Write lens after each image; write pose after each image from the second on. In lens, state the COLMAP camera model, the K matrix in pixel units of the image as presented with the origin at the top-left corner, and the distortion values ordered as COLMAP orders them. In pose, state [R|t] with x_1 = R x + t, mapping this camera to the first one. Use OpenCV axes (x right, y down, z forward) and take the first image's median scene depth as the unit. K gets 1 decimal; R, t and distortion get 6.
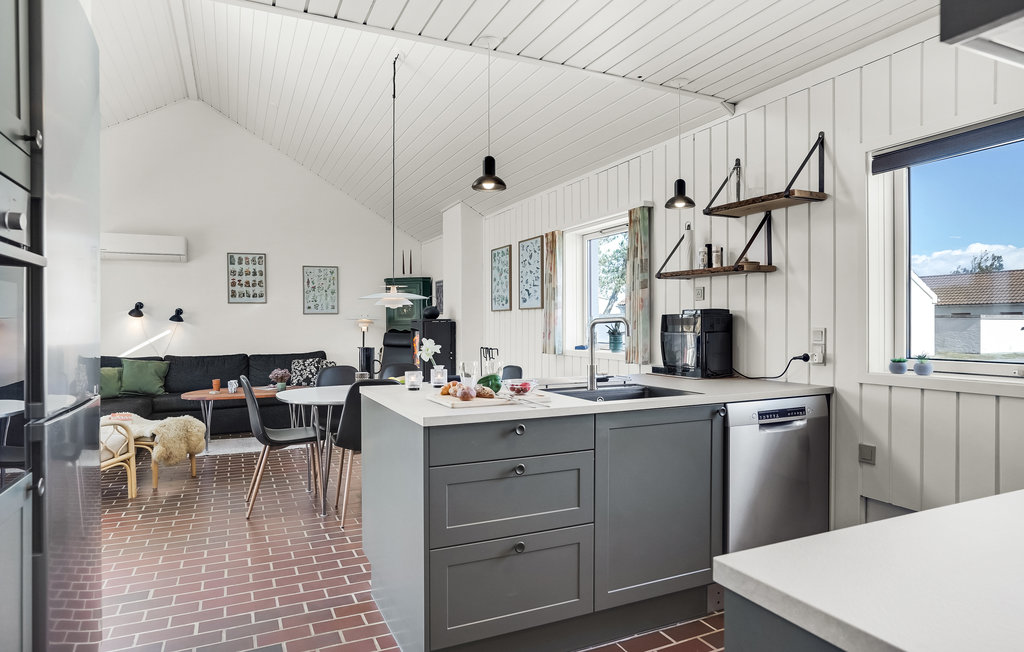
lens RADIAL K [[607.0, 0, 512.0], [0, 607.0, 324.7], [0, 0, 1]] dist [-0.000976, 0.012580]
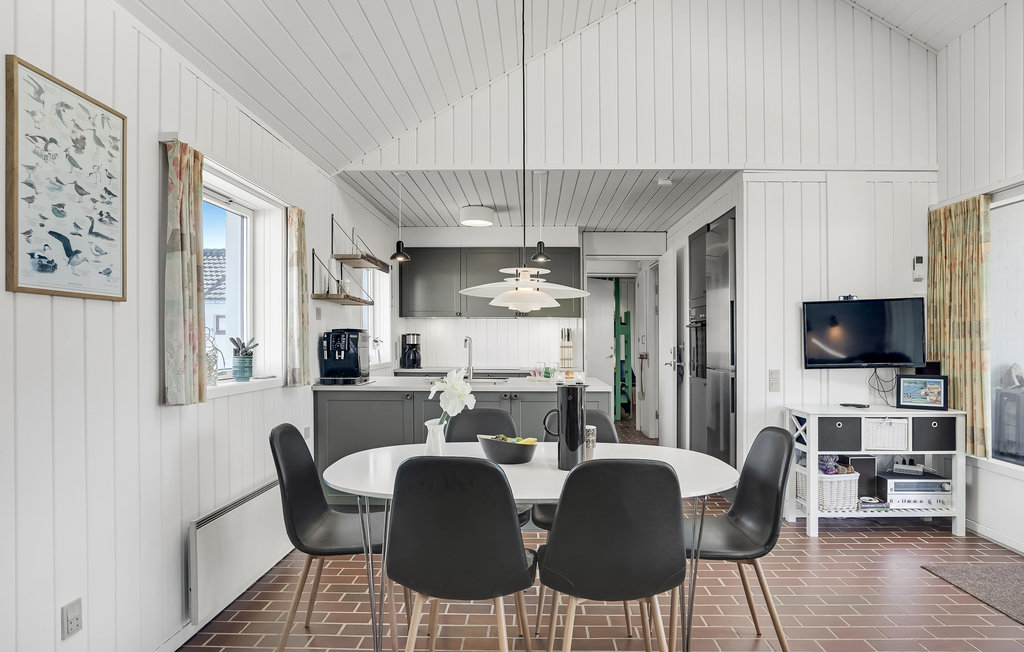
lens RADIAL K [[607.0, 0, 514.0], [0, 607.0, 334.8], [0, 0, 1]] dist [-0.000976, 0.012580]
pose [[-0.908436, 0.005953, 0.417982, -0.252889], [0.004423, 0.999980, -0.004628, -0.001239], [-0.418001, -0.002356, -0.908444, 0.907619]]
